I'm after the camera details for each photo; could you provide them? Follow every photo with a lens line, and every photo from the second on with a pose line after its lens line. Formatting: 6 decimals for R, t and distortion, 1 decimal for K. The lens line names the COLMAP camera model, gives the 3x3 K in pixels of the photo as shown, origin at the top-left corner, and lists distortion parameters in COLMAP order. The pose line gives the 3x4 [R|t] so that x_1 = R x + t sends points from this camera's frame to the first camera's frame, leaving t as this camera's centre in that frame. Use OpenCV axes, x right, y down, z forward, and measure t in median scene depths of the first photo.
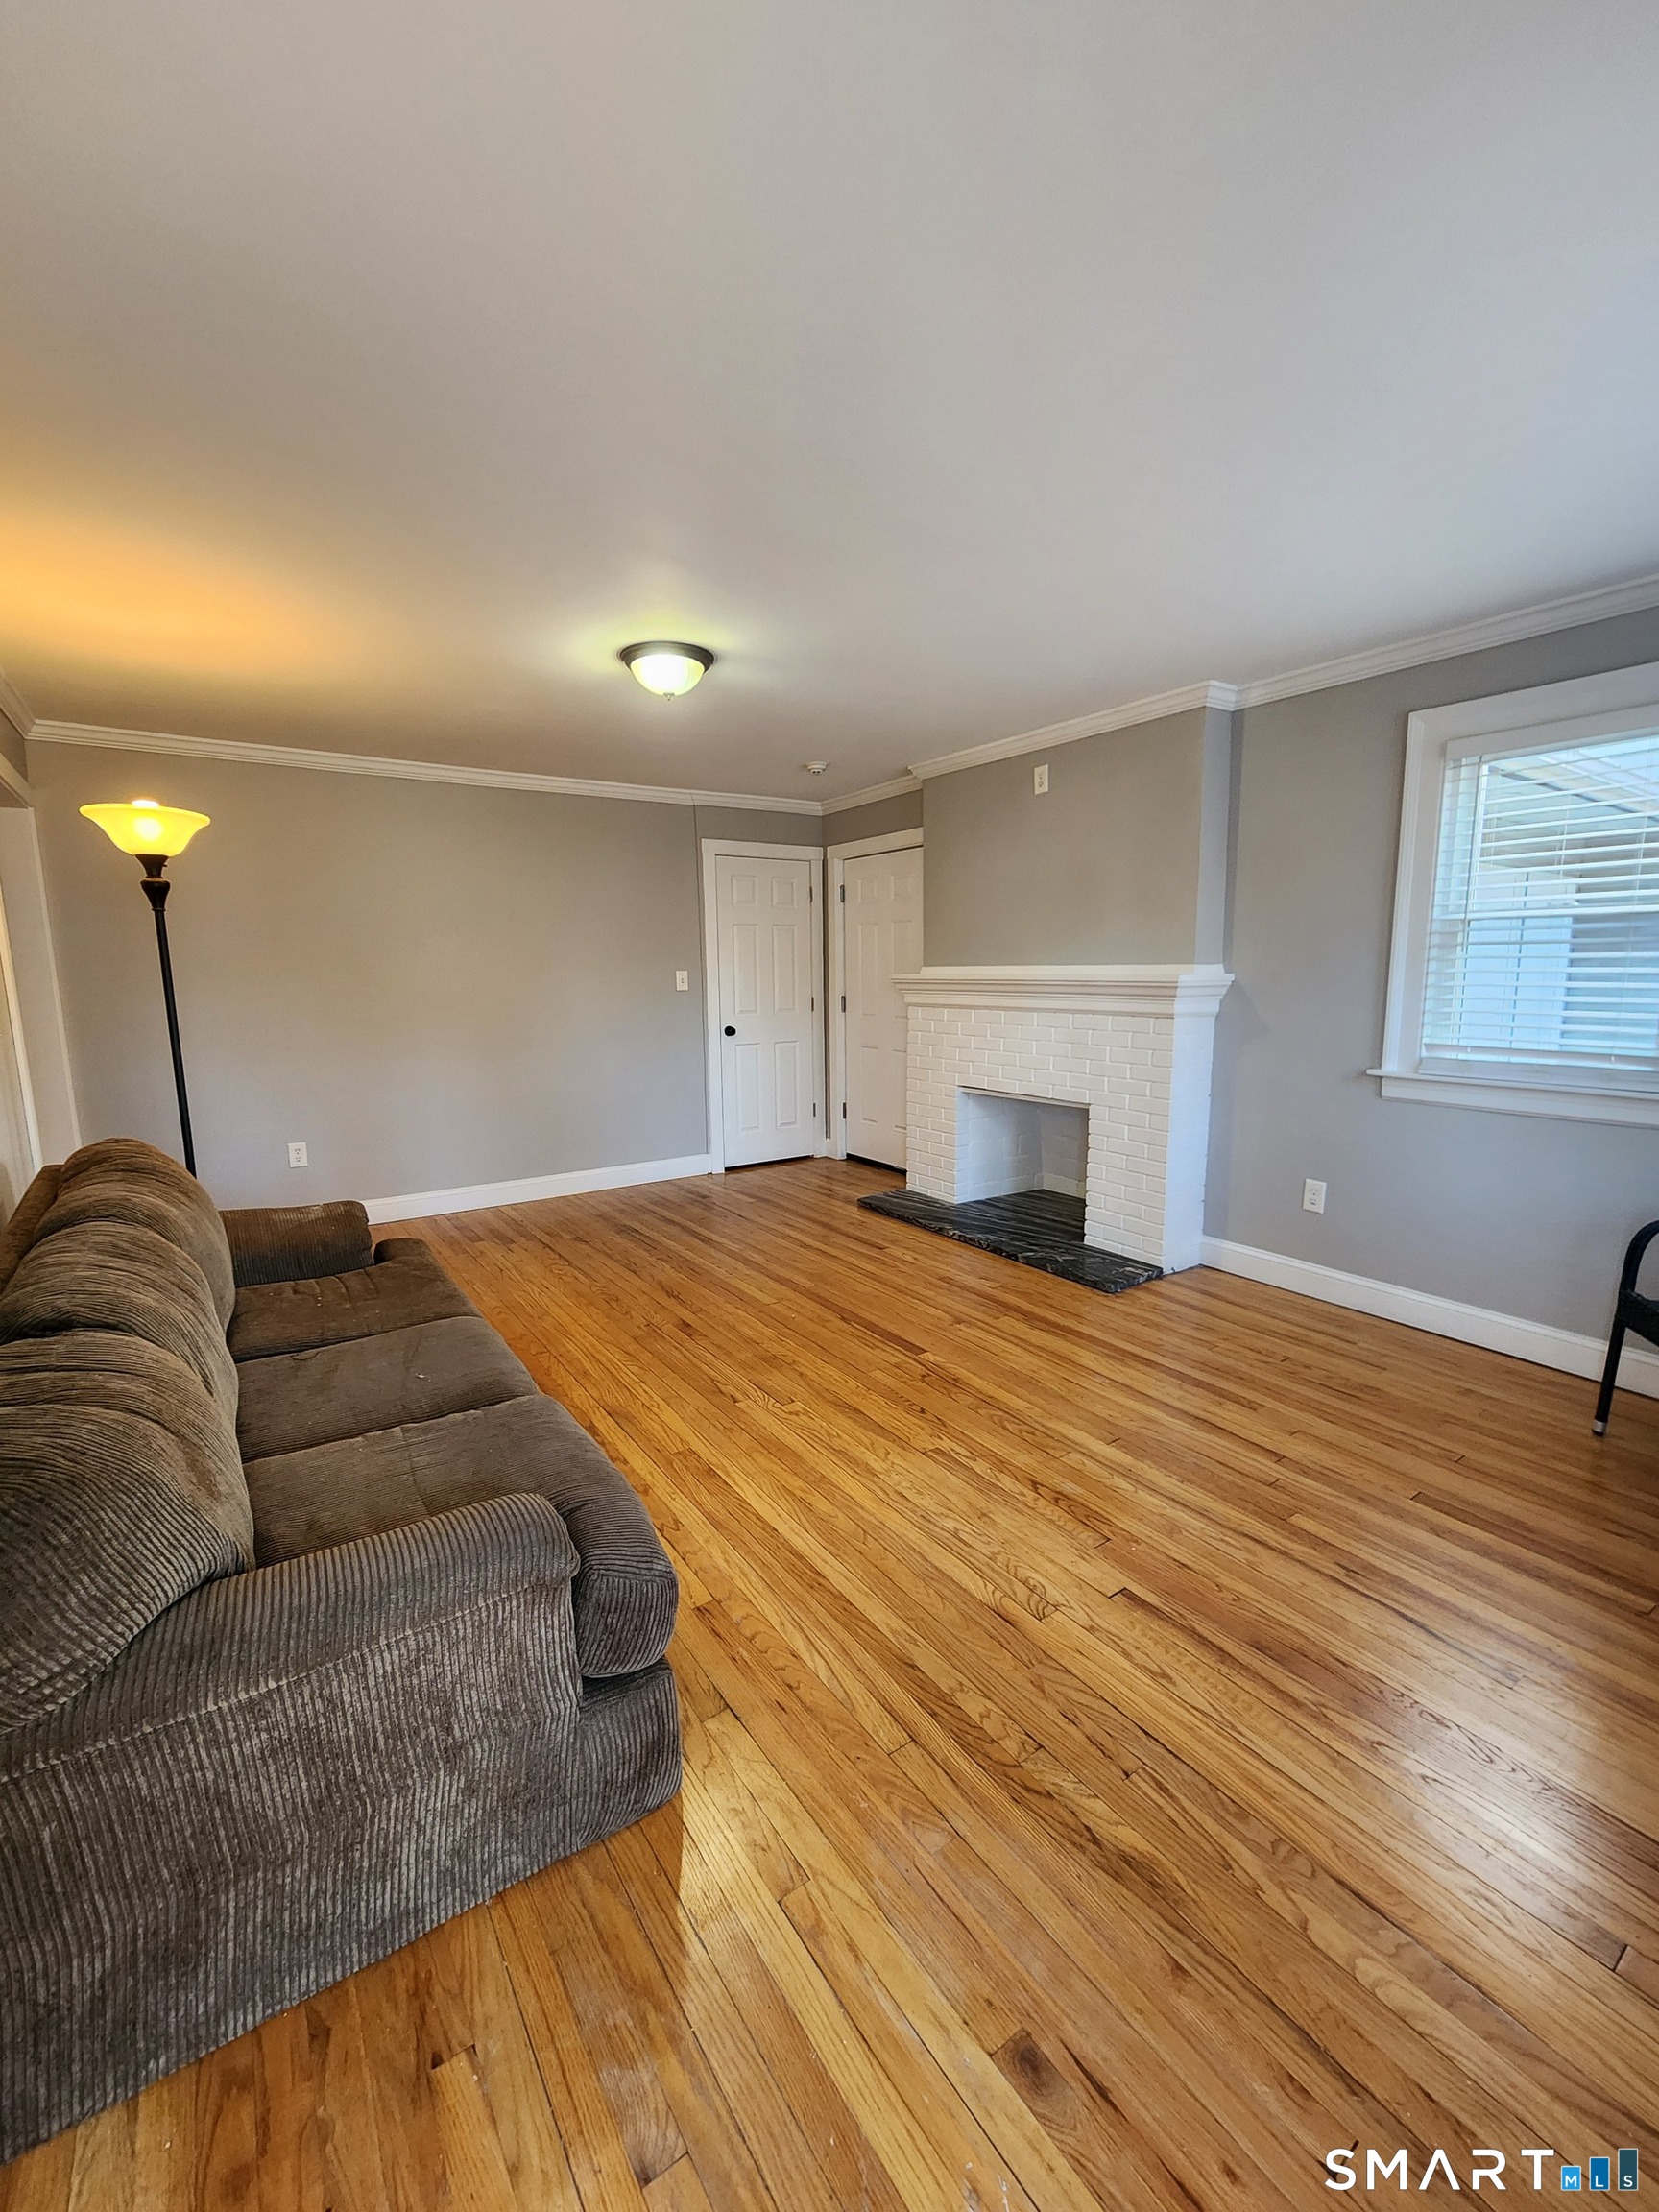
lens RADIAL K [[893.6, 0, 829.9], [0, 893.6, 1104.1], [0, 0, 1]] dist [0.001825, 0.000040]
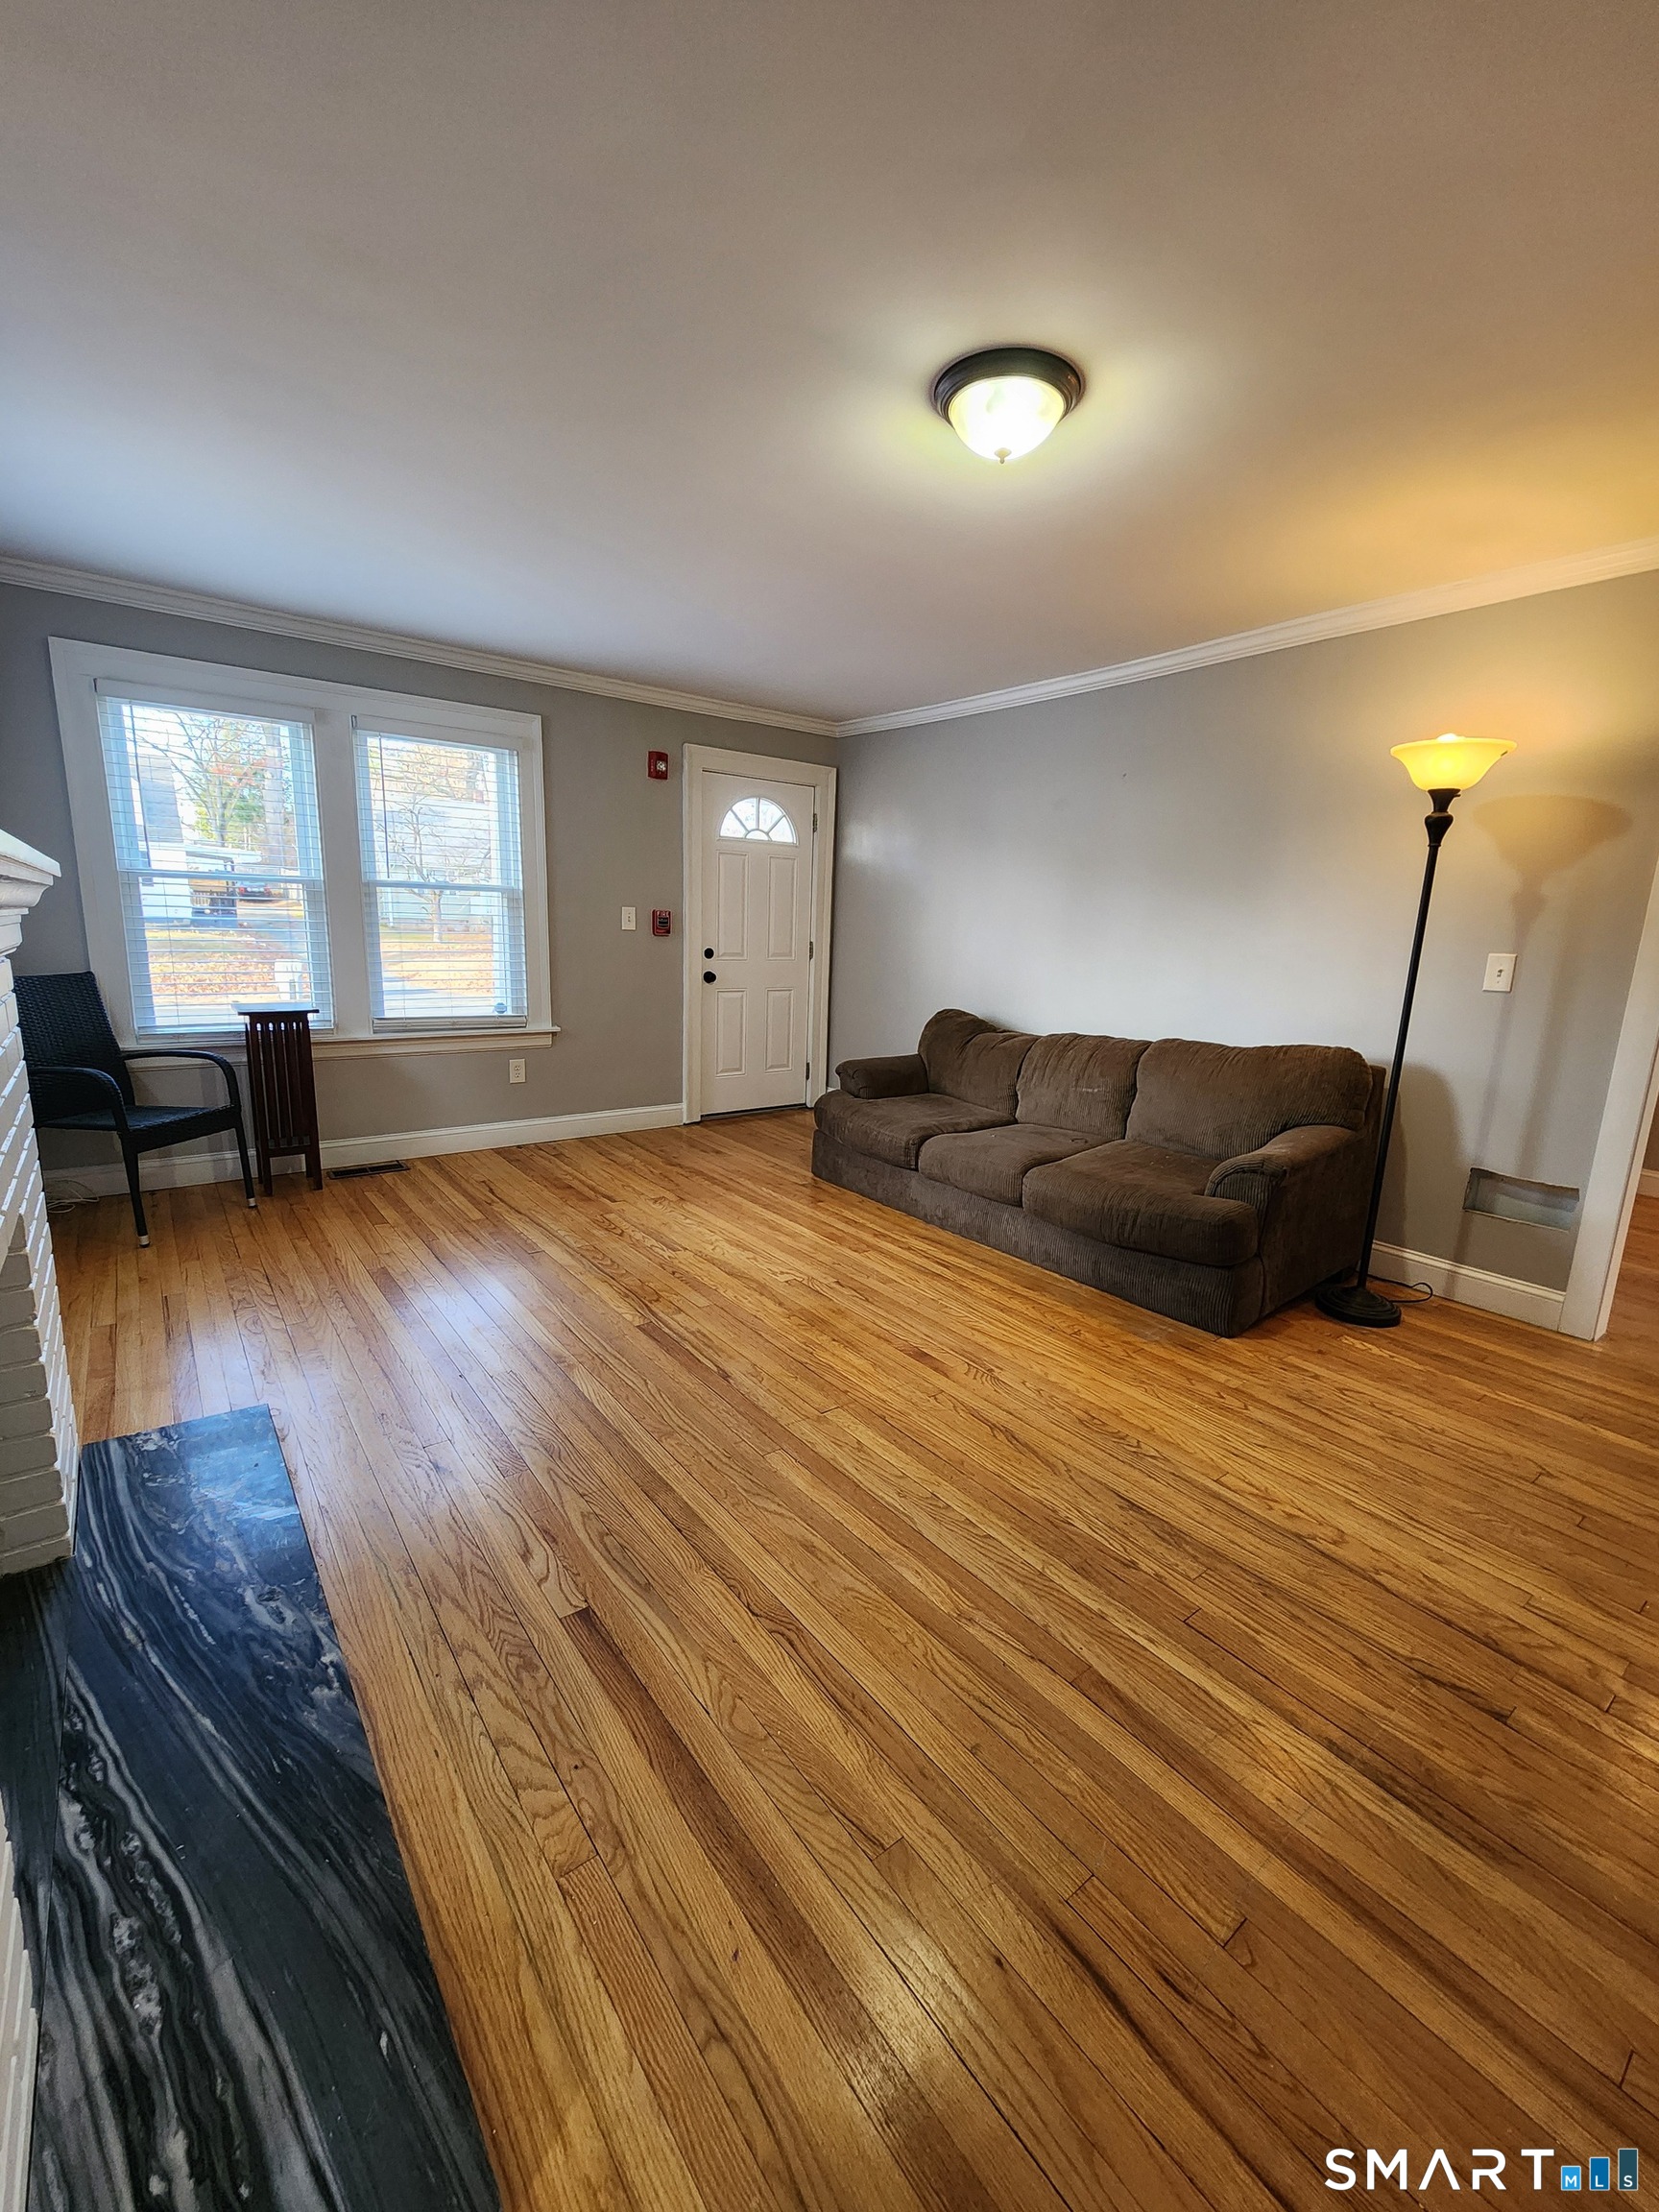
lens RADIAL K [[893.6, 0, 825.6], [0, 893.6, 1110.6], [0, 0, 1]] dist [0.001825, 0.000040]
pose [[-0.998613, -0.017410, -0.049695, -0.033448], [-0.033844, 0.935215, 0.352460, -0.278682], [0.040339, 0.353653, -0.934507, 2.096693]]
